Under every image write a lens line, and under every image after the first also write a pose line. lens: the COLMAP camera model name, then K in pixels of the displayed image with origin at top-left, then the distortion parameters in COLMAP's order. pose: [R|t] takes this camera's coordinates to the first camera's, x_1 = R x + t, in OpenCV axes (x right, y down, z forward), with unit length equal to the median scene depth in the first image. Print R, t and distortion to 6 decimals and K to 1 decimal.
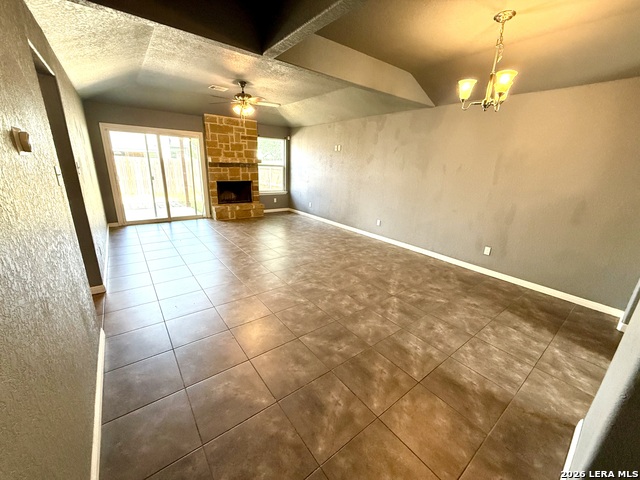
lens RADIAL K [[254.3, 0, 320.8], [0, 254.3, 240.1], [0, 0, 1]] dist [-0.001382, -0.000113]
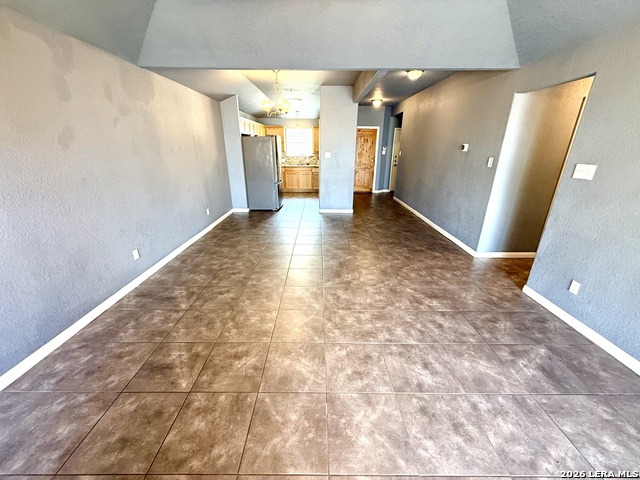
lens RADIAL K [[254.3, 0, 321.1], [0, 254.3, 240.2], [0, 0, 1]] dist [-0.001382, -0.000113]
pose [[-0.791594, -0.253468, 0.555997, -0.328283], [0.143694, 0.807174, 0.572557, -0.292830], [-0.593912, 0.533127, -0.602532, 0.891197]]
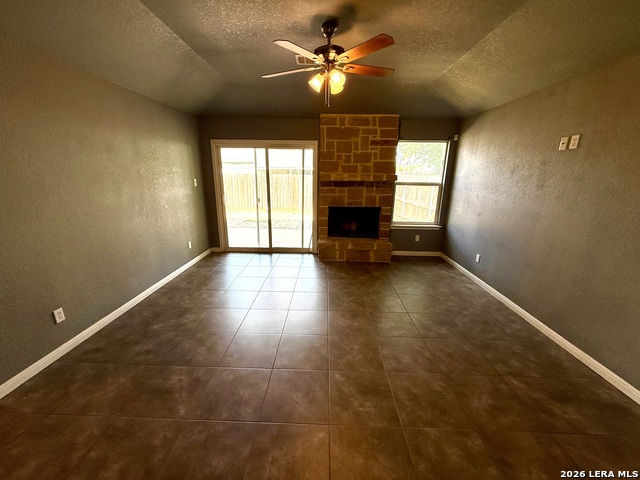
lens RADIAL K [[254.3, 0, 319.7], [0, 254.3, 239.9], [0, 0, 1]] dist [-0.001382, -0.000113]
pose [[0.771933, 0.134722, -0.621265, 0.030169], [-0.169378, 0.985546, 0.003262, -0.136476], [0.612724, 0.102711, 0.783594, 0.431299]]
